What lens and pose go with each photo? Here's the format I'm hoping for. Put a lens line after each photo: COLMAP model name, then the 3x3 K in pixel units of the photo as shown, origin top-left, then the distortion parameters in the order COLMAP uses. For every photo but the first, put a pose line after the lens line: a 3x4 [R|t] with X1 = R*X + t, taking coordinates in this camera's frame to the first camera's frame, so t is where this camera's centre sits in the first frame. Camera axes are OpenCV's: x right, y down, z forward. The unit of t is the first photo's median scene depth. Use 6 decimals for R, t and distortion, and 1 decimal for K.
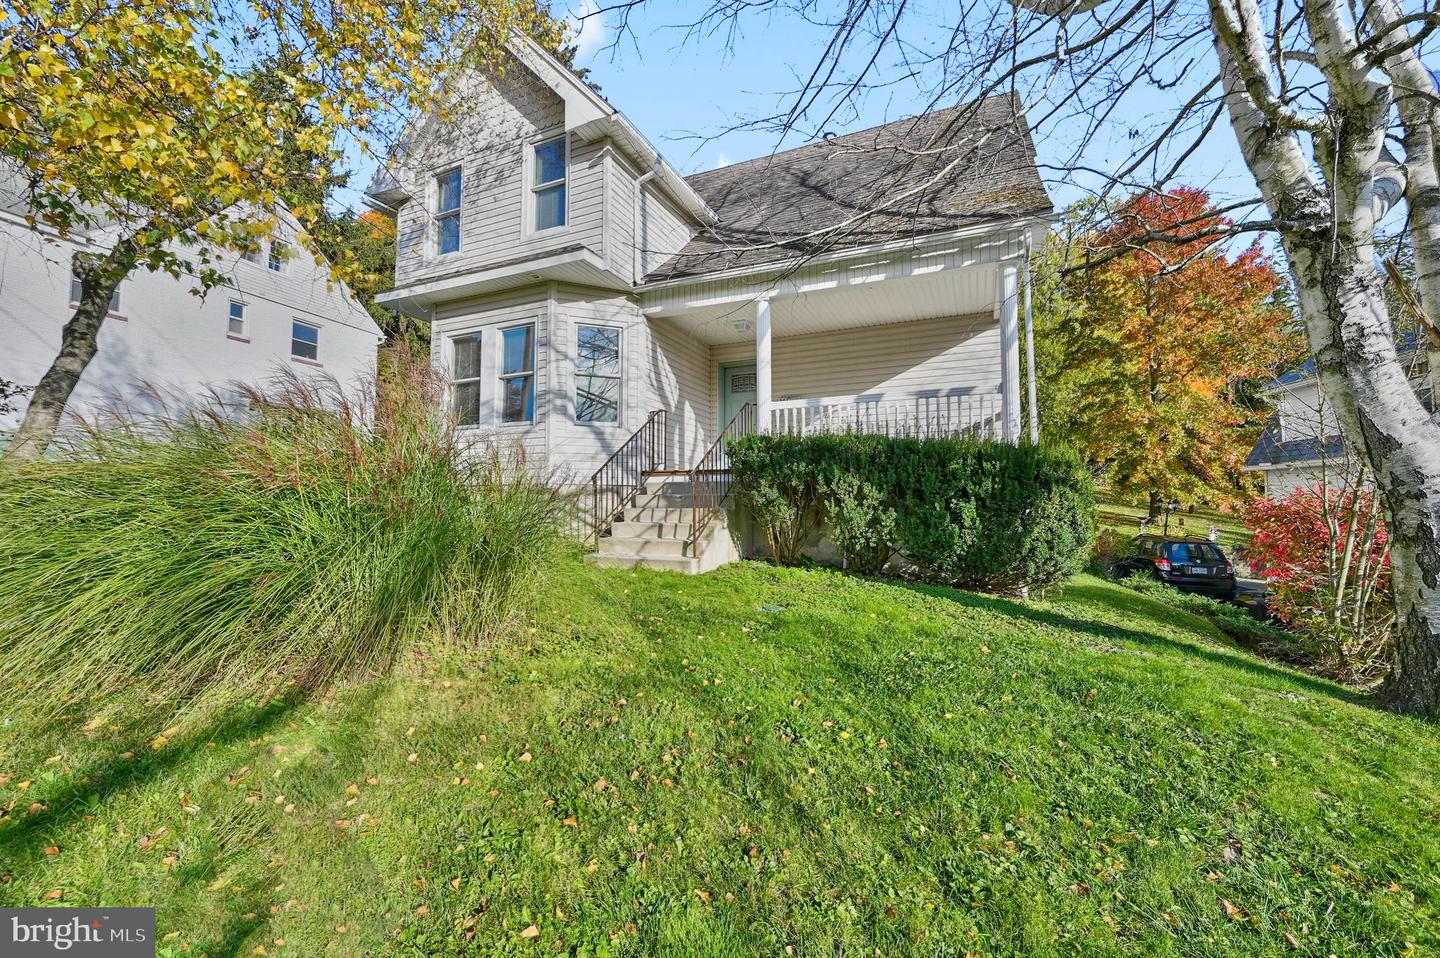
lens RADIAL K [[571.4, 0, 726.8], [0, 571.4, 476.4], [0, 0, 1]] dist [-0.001001, 0.000331]
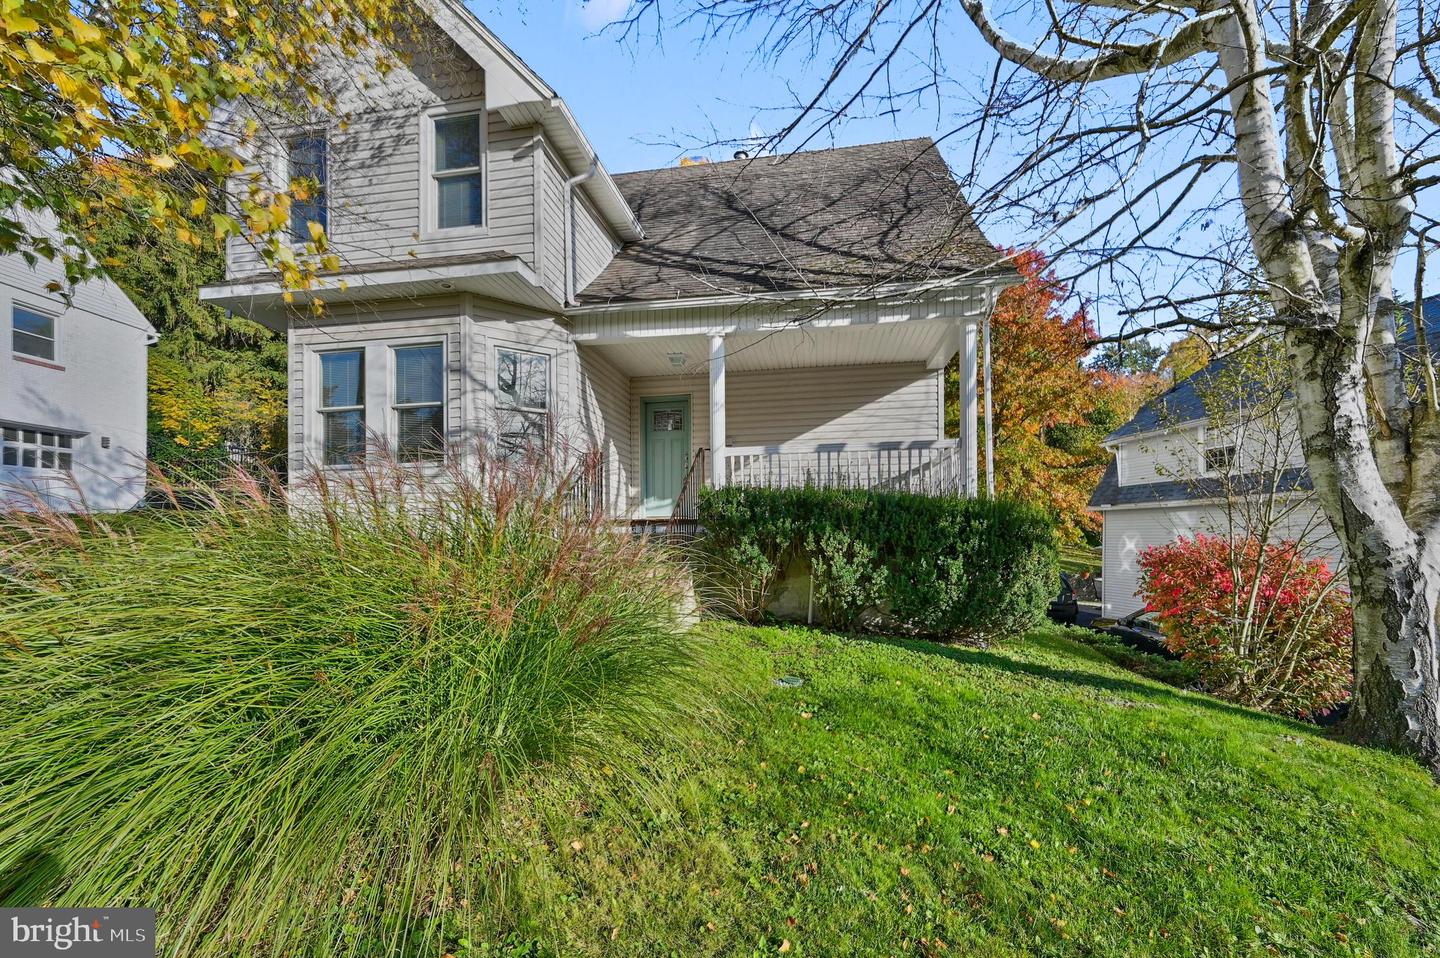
lens RADIAL K [[592.3, 0, 724.3], [0, 592.3, 538.2], [0, 0, 1]] dist [0.000729, -0.000373]
pose [[0.968162, -0.014124, 0.249927, -0.166712], [0.000606, 0.998536, 0.054082, -0.034541], [-0.250325, -0.052209, 0.966753, 0.058636]]
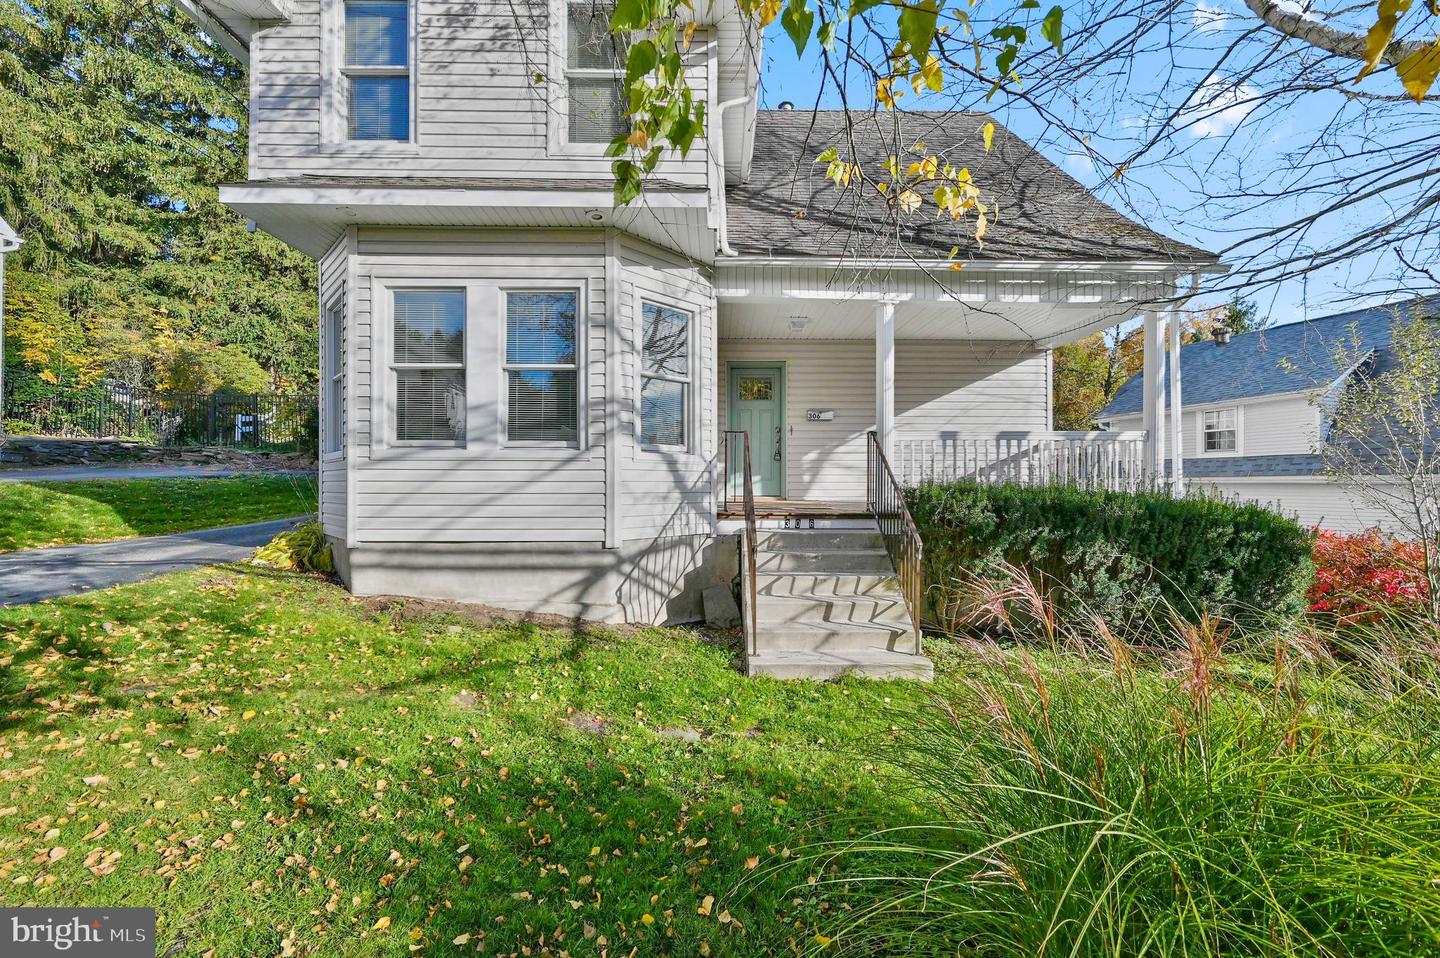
lens RADIAL K [[575.5, 0, 720.0], [0, 575.5, 479.0], [0, 0, 1]] dist [-0.002353, -0.000206]
pose [[0.907406, 0.001475, 0.420252, -0.485750], [-0.020905, 0.998914, 0.041631, -0.089739], [-0.419735, -0.046562, 0.906452, 0.353799]]
